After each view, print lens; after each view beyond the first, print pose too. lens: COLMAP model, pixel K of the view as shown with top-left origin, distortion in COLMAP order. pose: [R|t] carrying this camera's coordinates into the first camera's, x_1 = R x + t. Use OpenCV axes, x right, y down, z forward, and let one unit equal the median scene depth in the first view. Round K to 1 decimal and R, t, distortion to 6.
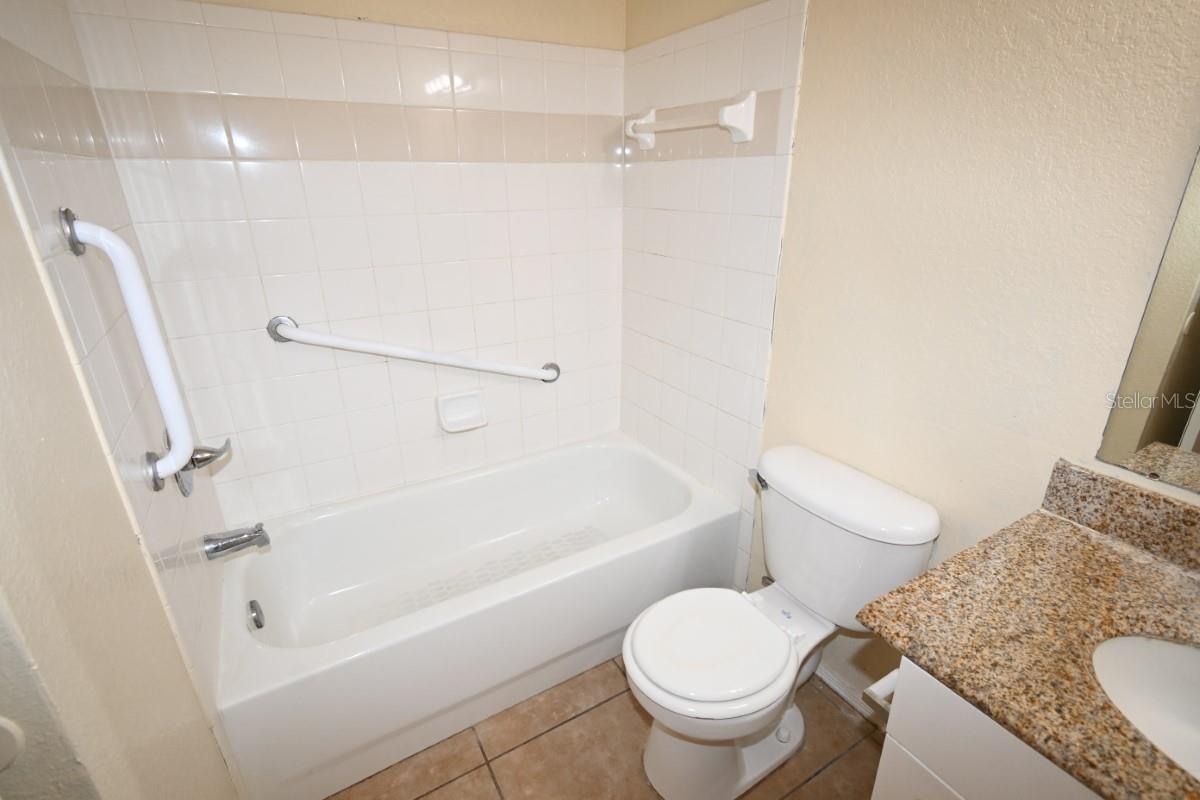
lens RADIAL K [[567.8, 0, 600.9], [0, 567.8, 401.0], [0, 0, 1]] dist [0.003494, -0.000781]
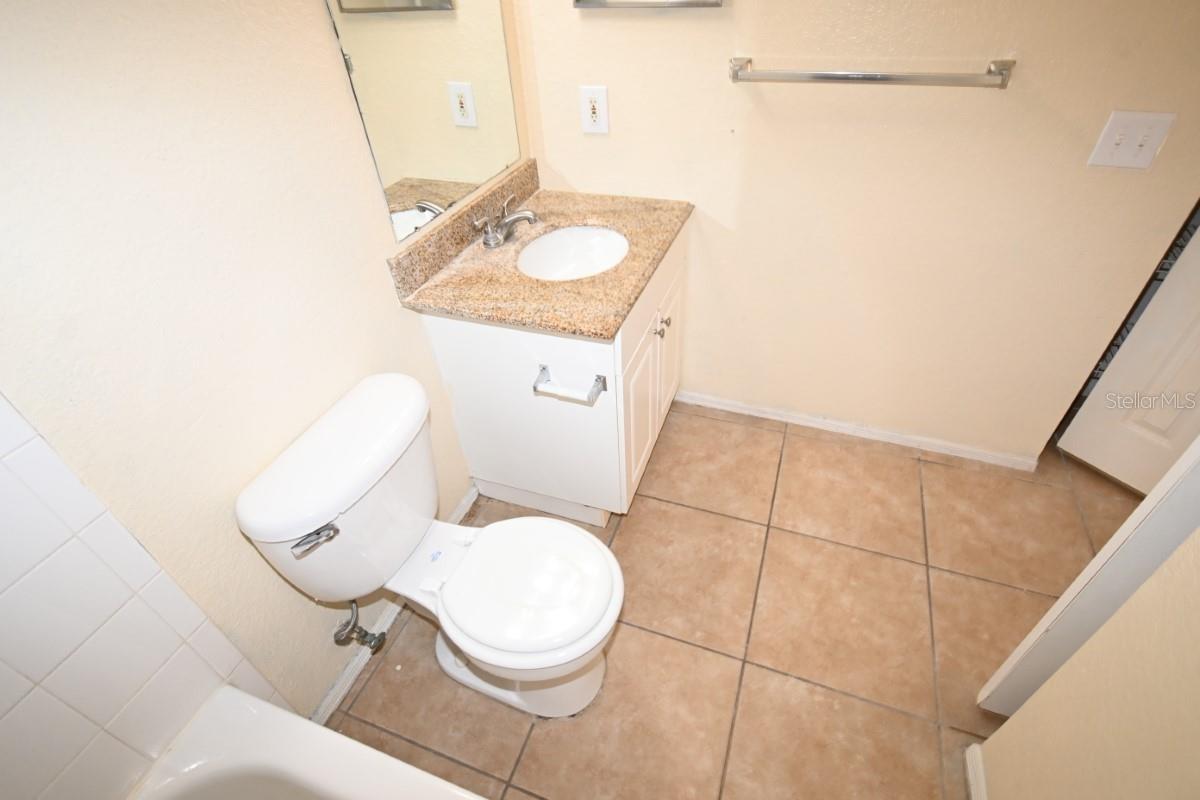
lens RADIAL K [[567.8, 0, 600.3], [0, 567.8, 397.8], [0, 0, 1]] dist [0.003494, -0.000781]
pose [[-0.629087, -0.460845, 0.625996, -0.462008], [0.336678, 0.564322, 0.753783, -0.576094], [-0.700640, 0.684954, -0.199852, 1.264670]]
